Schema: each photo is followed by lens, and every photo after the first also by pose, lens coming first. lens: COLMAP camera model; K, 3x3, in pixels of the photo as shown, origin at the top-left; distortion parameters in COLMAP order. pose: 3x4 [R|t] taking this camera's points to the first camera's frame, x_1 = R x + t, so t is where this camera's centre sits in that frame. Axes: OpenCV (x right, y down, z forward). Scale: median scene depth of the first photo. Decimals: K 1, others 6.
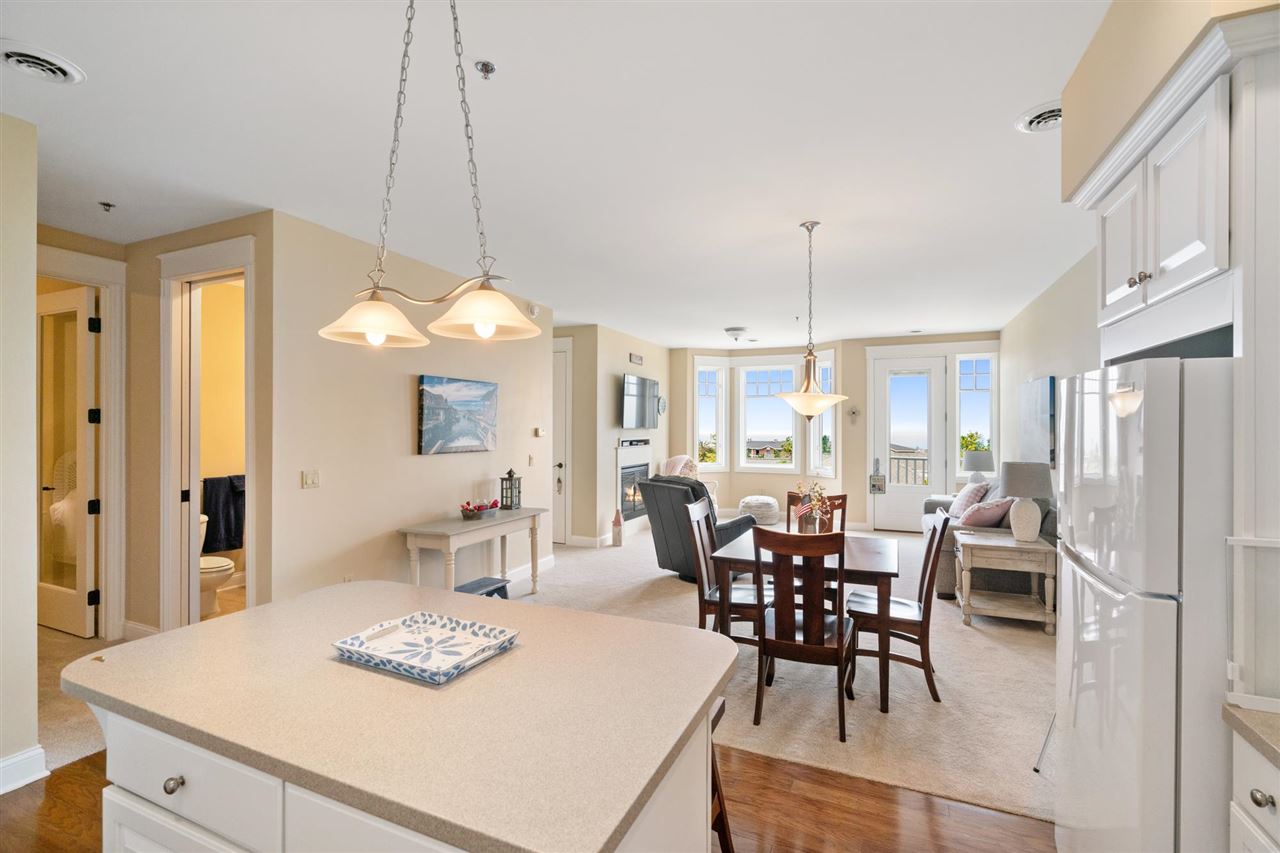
lens RADIAL K [[576.3, 0, 642.4], [0, 576.3, 427.0], [0, 0, 1]] dist [-0.004741, 0.000187]
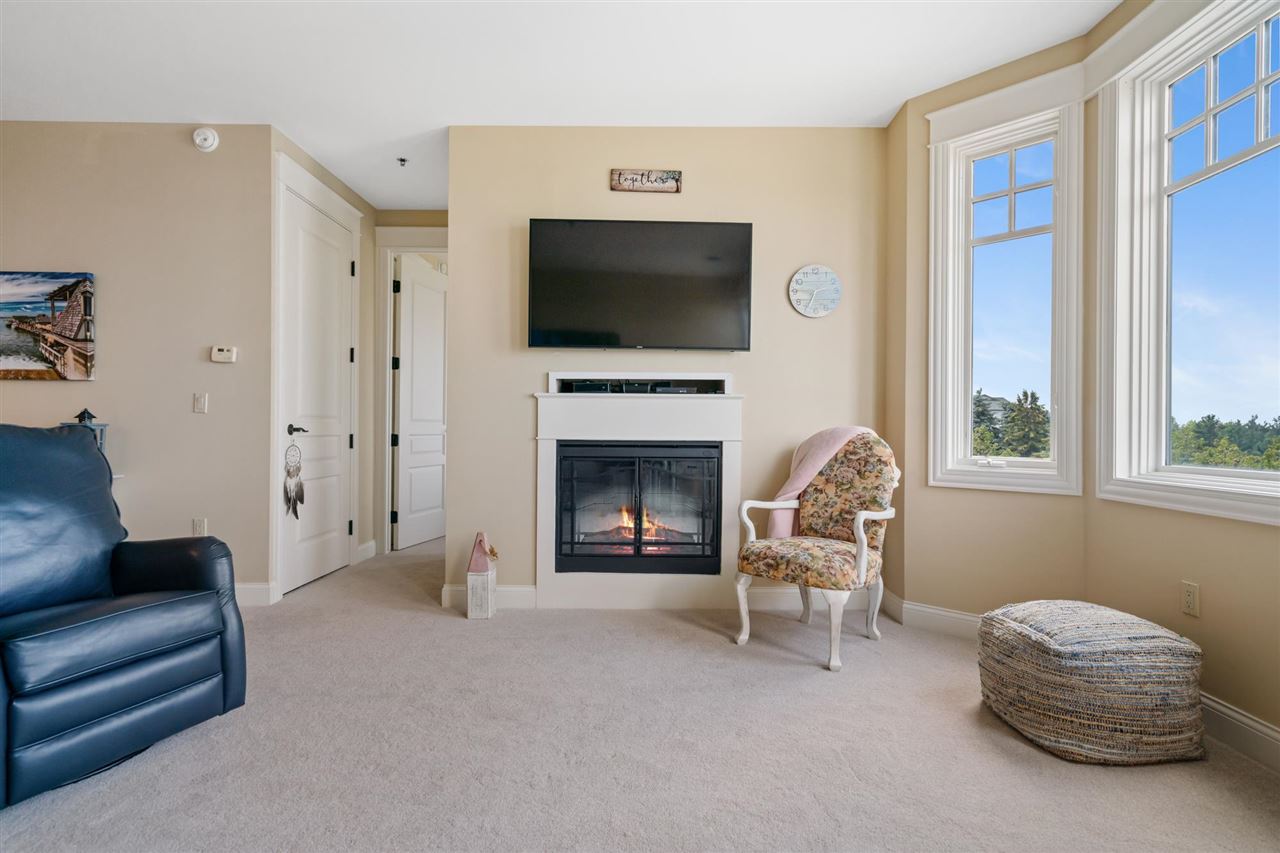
lens RADIAL K [[639.6, 0, 643.2], [0, 639.6, 426.3], [0, 0, 1]] dist [0.000391, 0.001115]
pose [[0.392796, -0.003269, -0.919620, 0.576557], [-0.009117, 0.999931, -0.007449, 0.084176], [0.919581, 0.011310, 0.392739, 1.186460]]
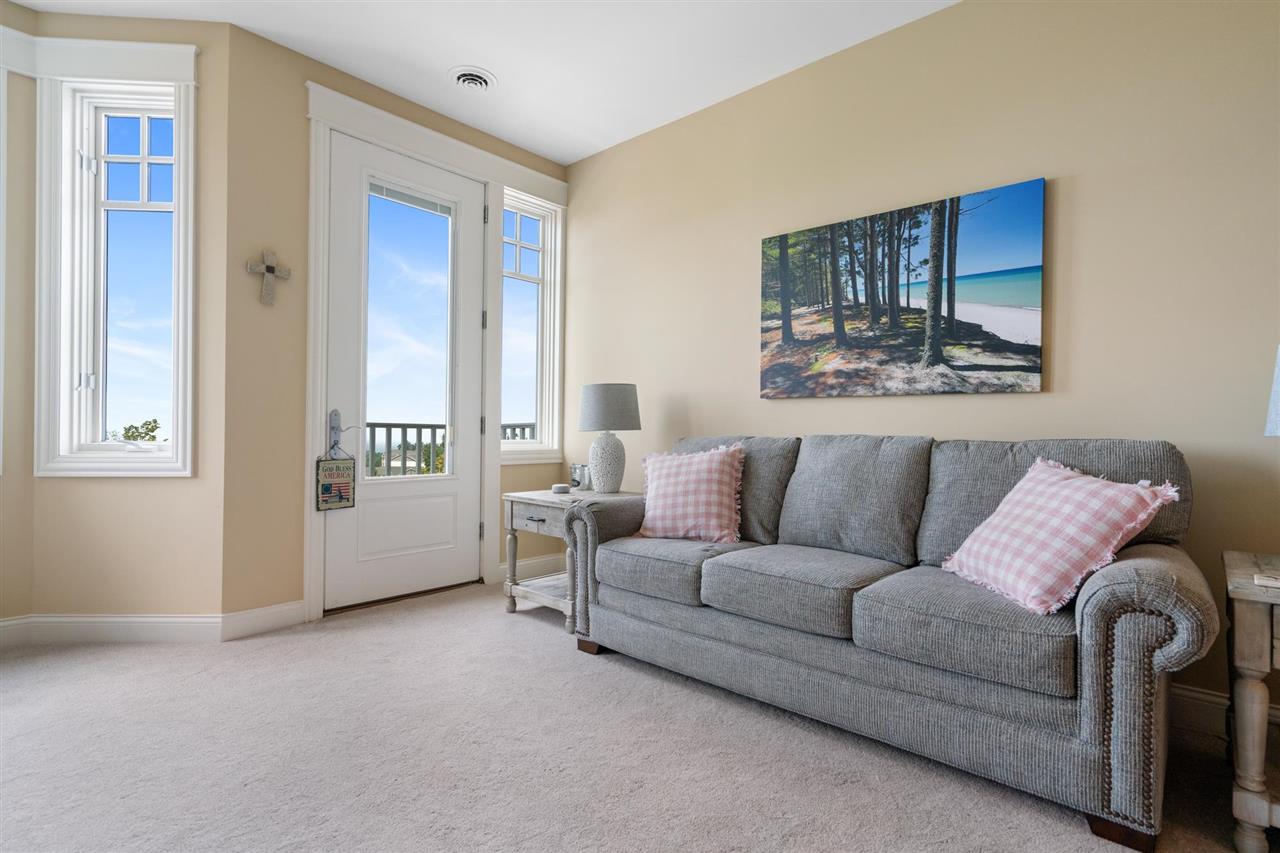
lens RADIAL K [[626.8, 0, 641.5], [0, 626.8, 428.7], [0, 0, 1]] dist [0.003324, 0.001218]
pose [[0.316336, 0.005009, 0.948634, 0.144181], [-0.009181, 0.999955, -0.002219, 0.093374], [-0.948603, -0.008008, 0.316368, 1.006010]]
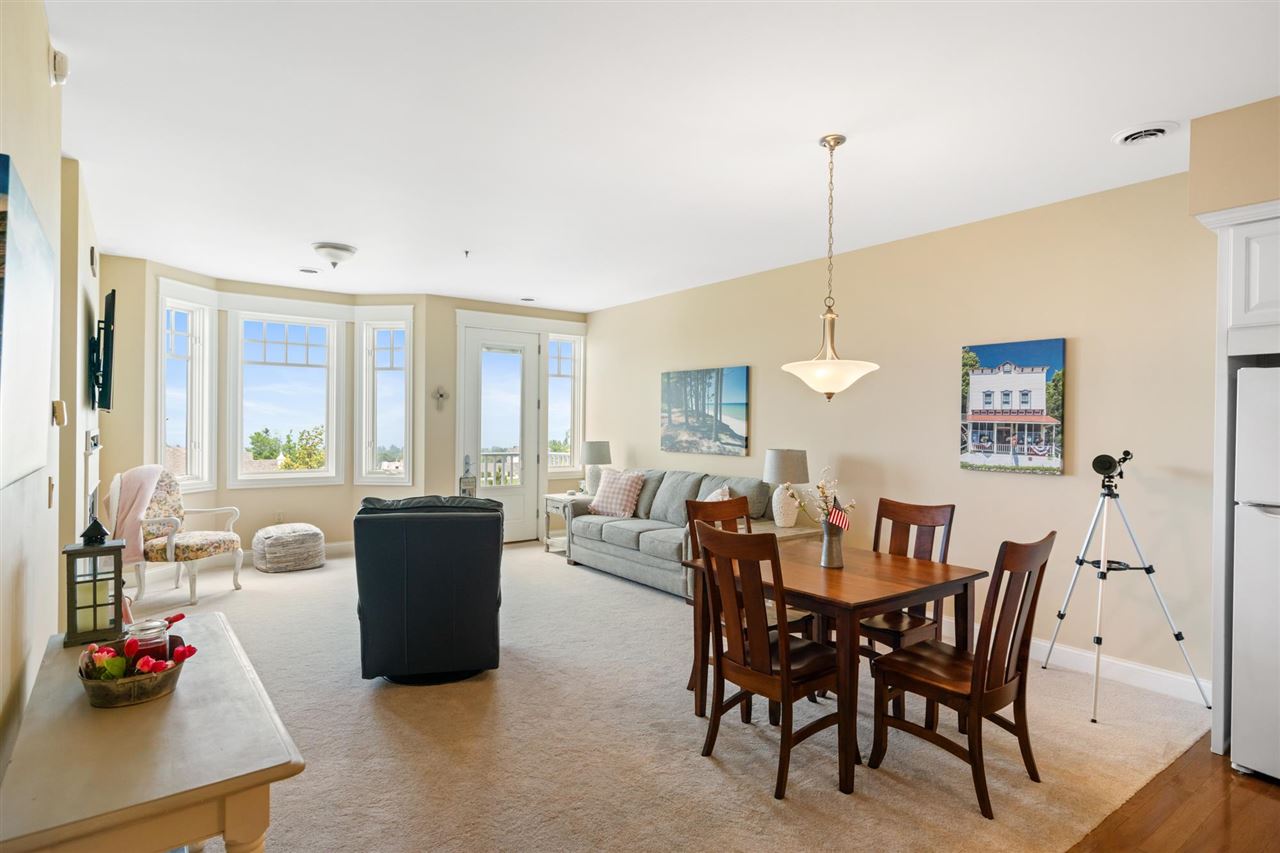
lens RADIAL K [[677.5, 0, 645.5], [0, 677.5, 424.4], [0, 0, 1]] dist [-0.000035, 0.001962]
pose [[0.494689, 0.001327, 0.869069, -0.383571], [-0.006513, 0.999976, 0.002180, 0.013424], [-0.869045, -0.006739, 0.494686, 0.492447]]
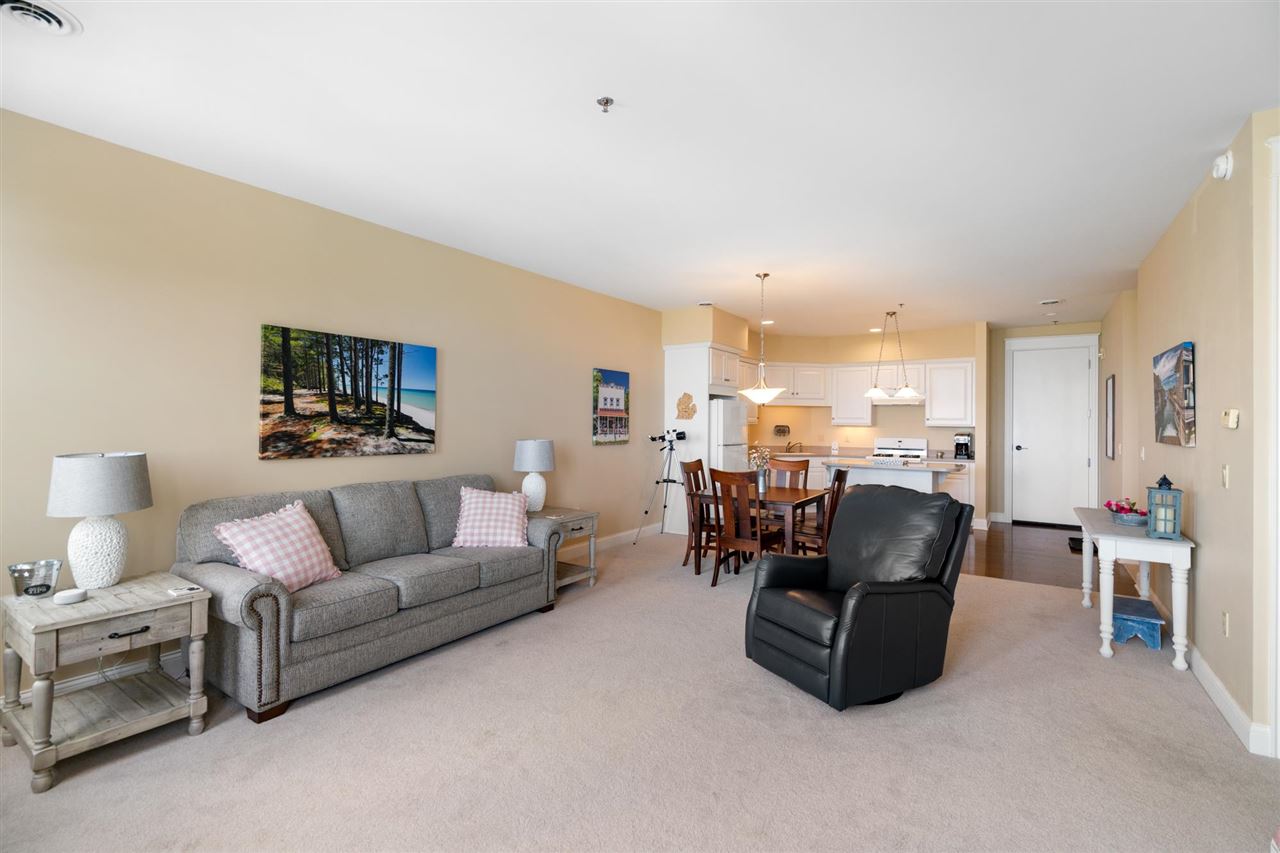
lens RADIAL K [[576.3, 0, 642.4], [0, 576.3, 427.0], [0, 0, 1]] dist [-0.004741, 0.000187]
pose [[-0.983813, -0.014036, 0.178648, 0.210179], [-0.012054, 0.999853, 0.012172, 0.017030], [-0.178792, 0.009822, -0.983838, 1.606044]]
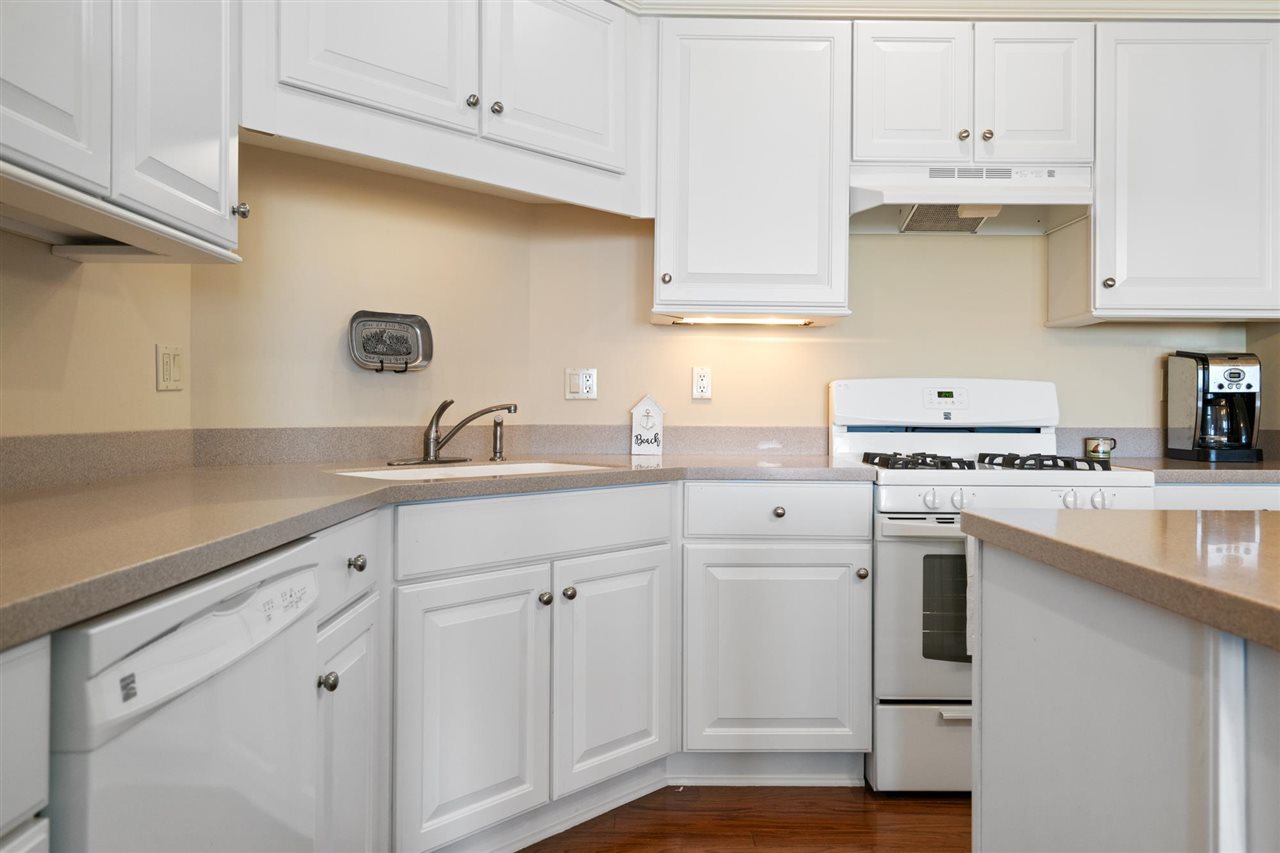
lens RADIAL K [[877.2, 0, 642.0], [0, 877.2, 408.6], [0, 0, 1]] dist [0.001061, 0.000081]
pose [[-0.913579, -0.008367, -0.406576, 0.175695], [-0.009127, 0.999958, -0.000069, 0.077225], [0.406559, 0.003647, -0.913617, 0.338096]]
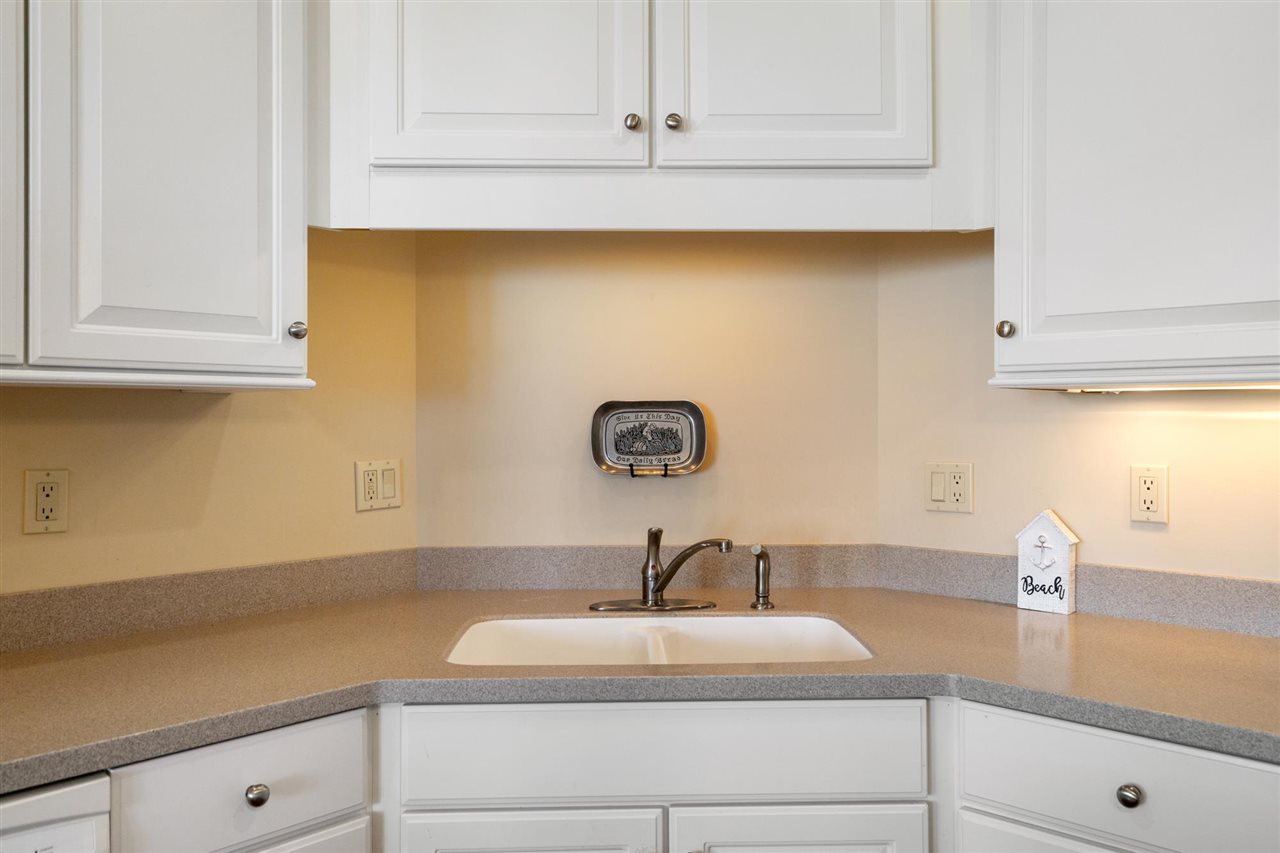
lens RADIAL K [[1003.0, 0, 644.9], [0, 1003.0, 412.2], [0, 0, 1]] dist [0.006184, 0.001911]
pose [[-0.941452, 0.003098, 0.337132, -0.029375], [0.001709, 0.999989, -0.004417, 0.034044], [-0.337142, -0.003582, -0.941447, 0.248871]]
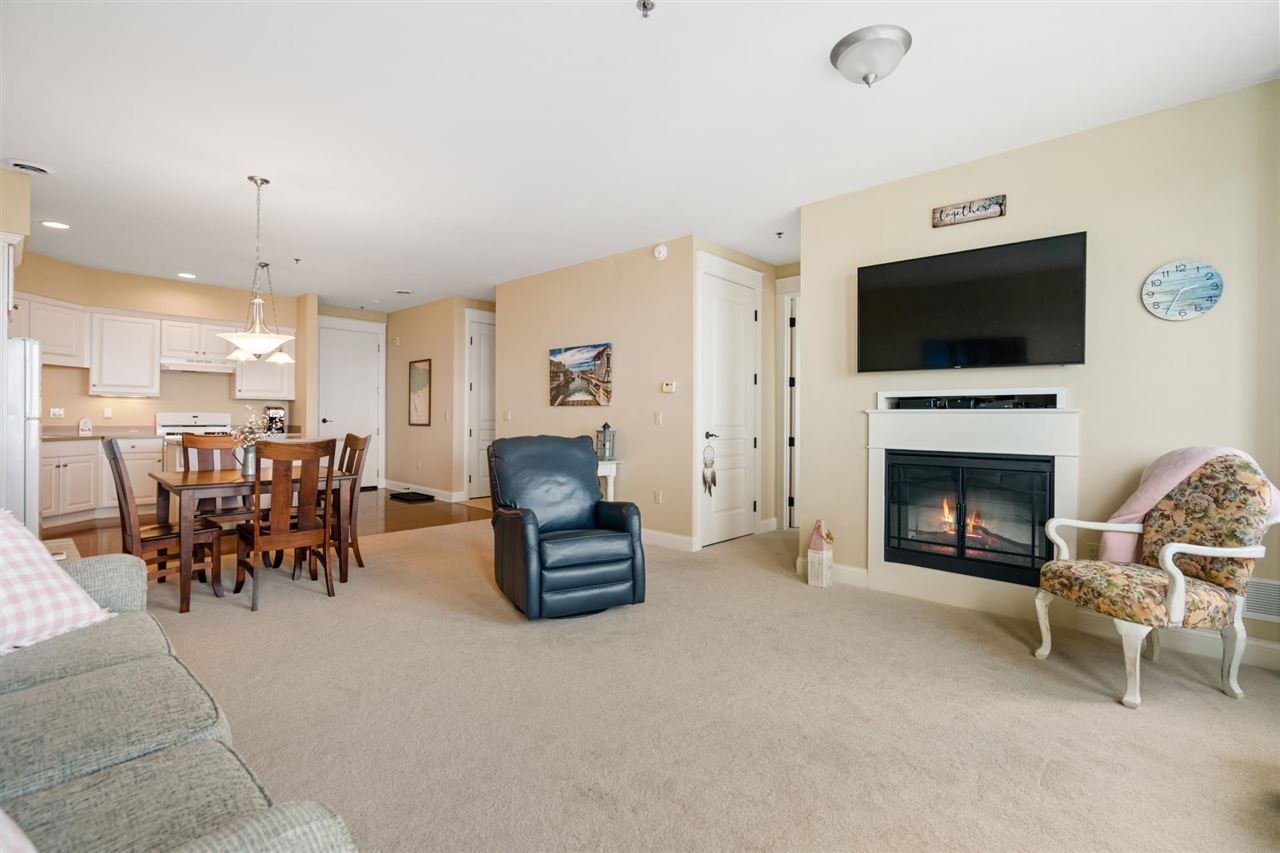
lens RADIAL K [[581.9, 0, 644.0], [0, 581.9, 416.2], [0, 0, 1]] dist [-0.000877, 0.000813]
pose [[-0.330688, -0.008123, -0.943705, 0.698170], [-0.010814, 0.999930, -0.004818, 0.061326], [0.943678, 0.008612, -0.330752, 1.317769]]
